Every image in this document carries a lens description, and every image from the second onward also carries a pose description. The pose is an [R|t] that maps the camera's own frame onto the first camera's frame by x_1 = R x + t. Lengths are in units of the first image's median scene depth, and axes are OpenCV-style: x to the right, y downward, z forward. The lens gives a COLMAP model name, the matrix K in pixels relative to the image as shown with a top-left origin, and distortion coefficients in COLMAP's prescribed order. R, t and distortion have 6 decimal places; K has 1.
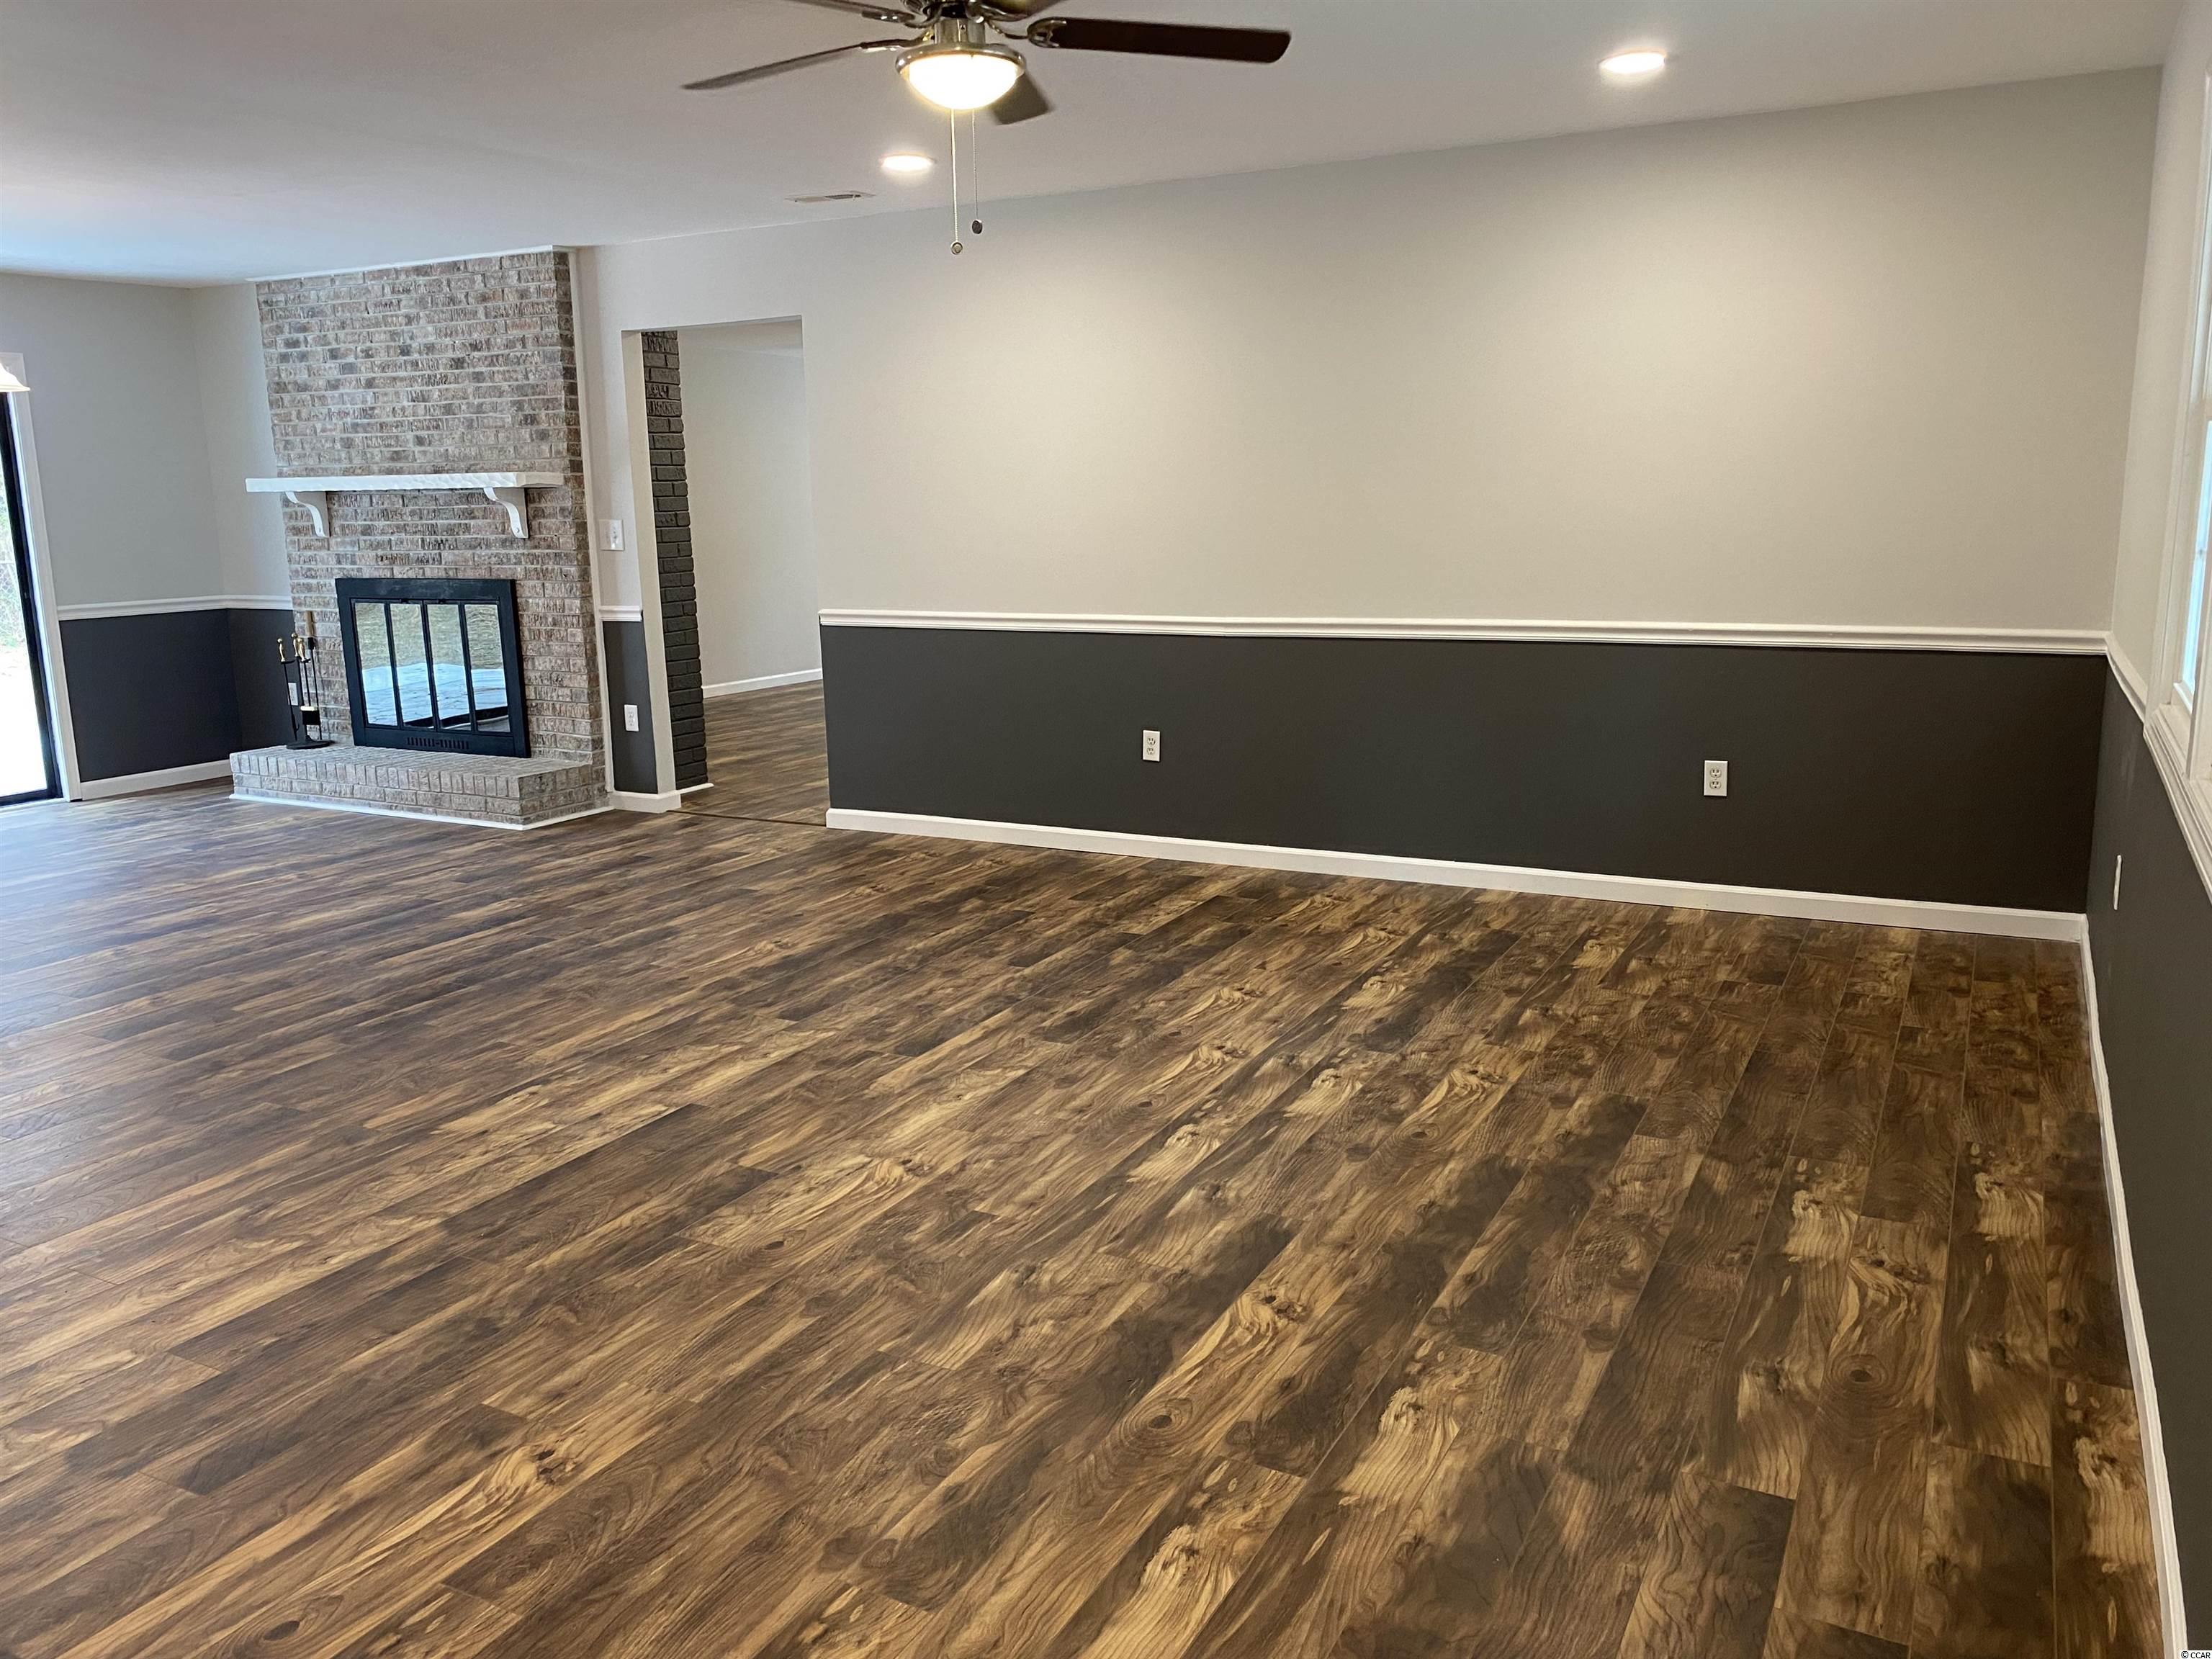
lens RADIAL K [[1698.6, 0, 1085.8], [0, 1698.6, 821.1], [0, 0, 1]] dist [0.003542, 0.004998]
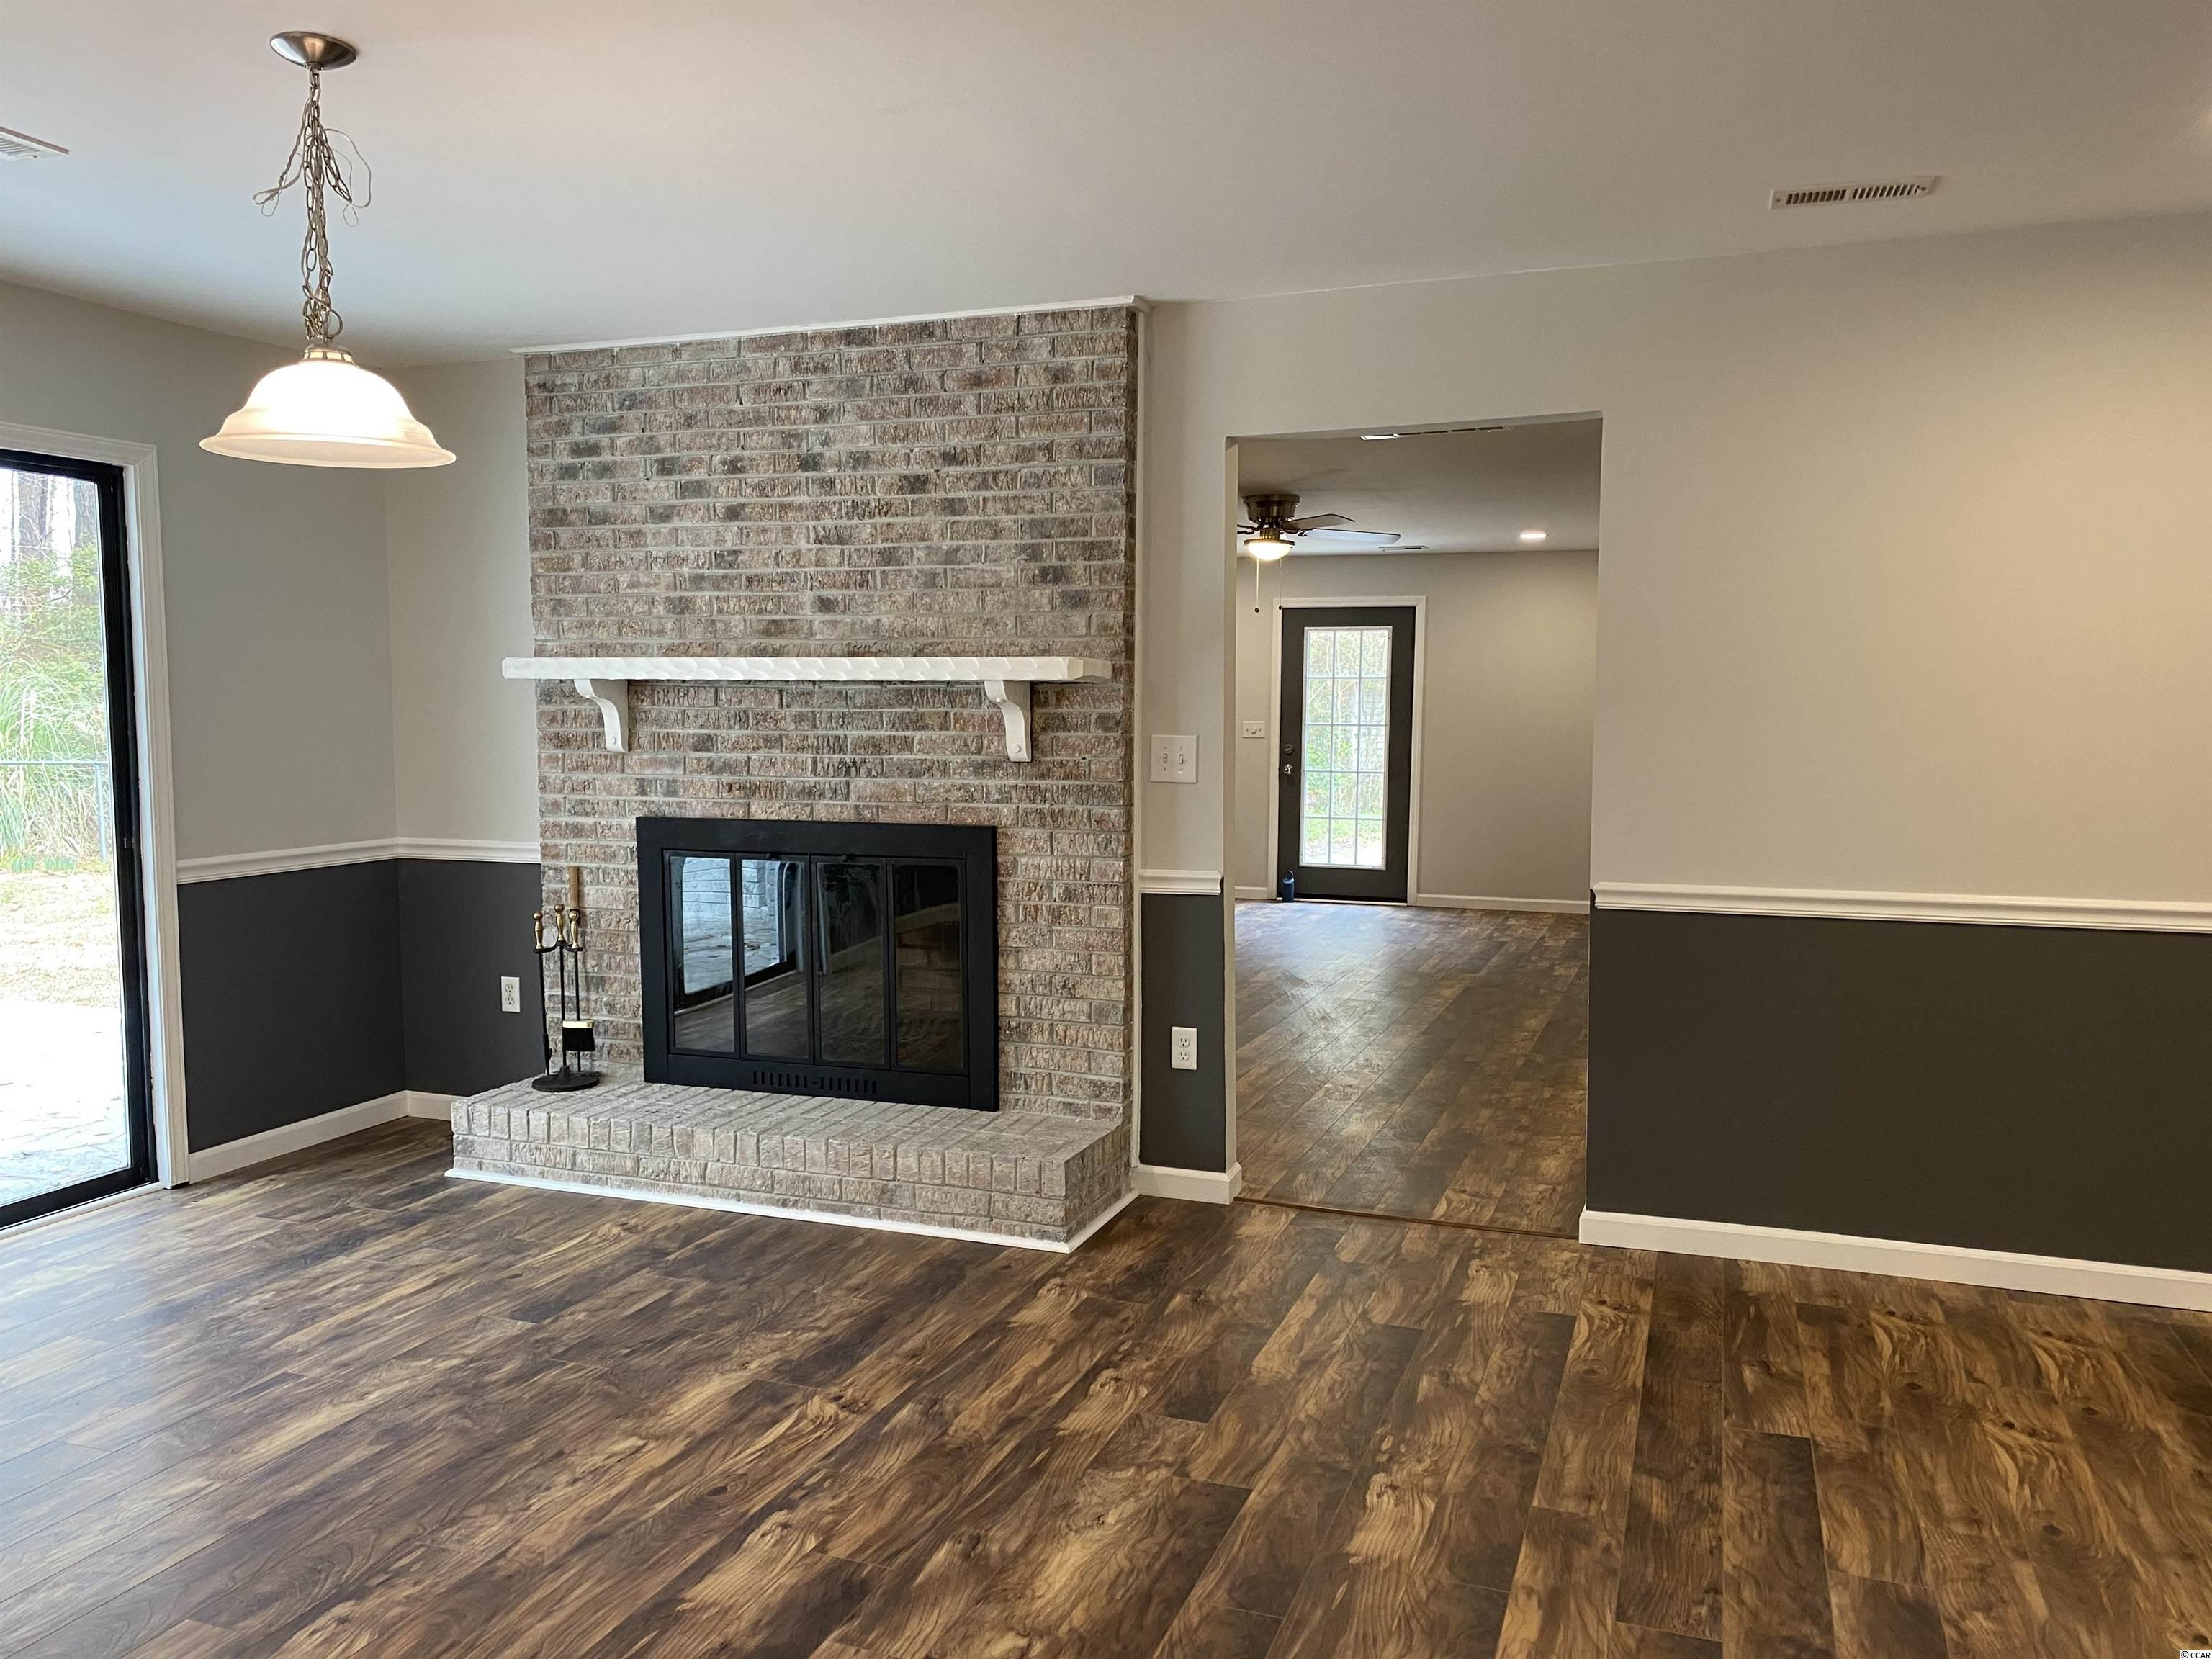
lens RADIAL K [[1683.4, 0, 1092.2], [0, 1683.4, 855.3], [0, 0, 1]] dist [0.106351, -0.241615]
pose [[0.990301, 0.005723, 0.138817, -0.380357], [0.008163, 0.995028, -0.099255, -0.068732], [-0.138695, 0.099426, 0.985331, 0.379739]]
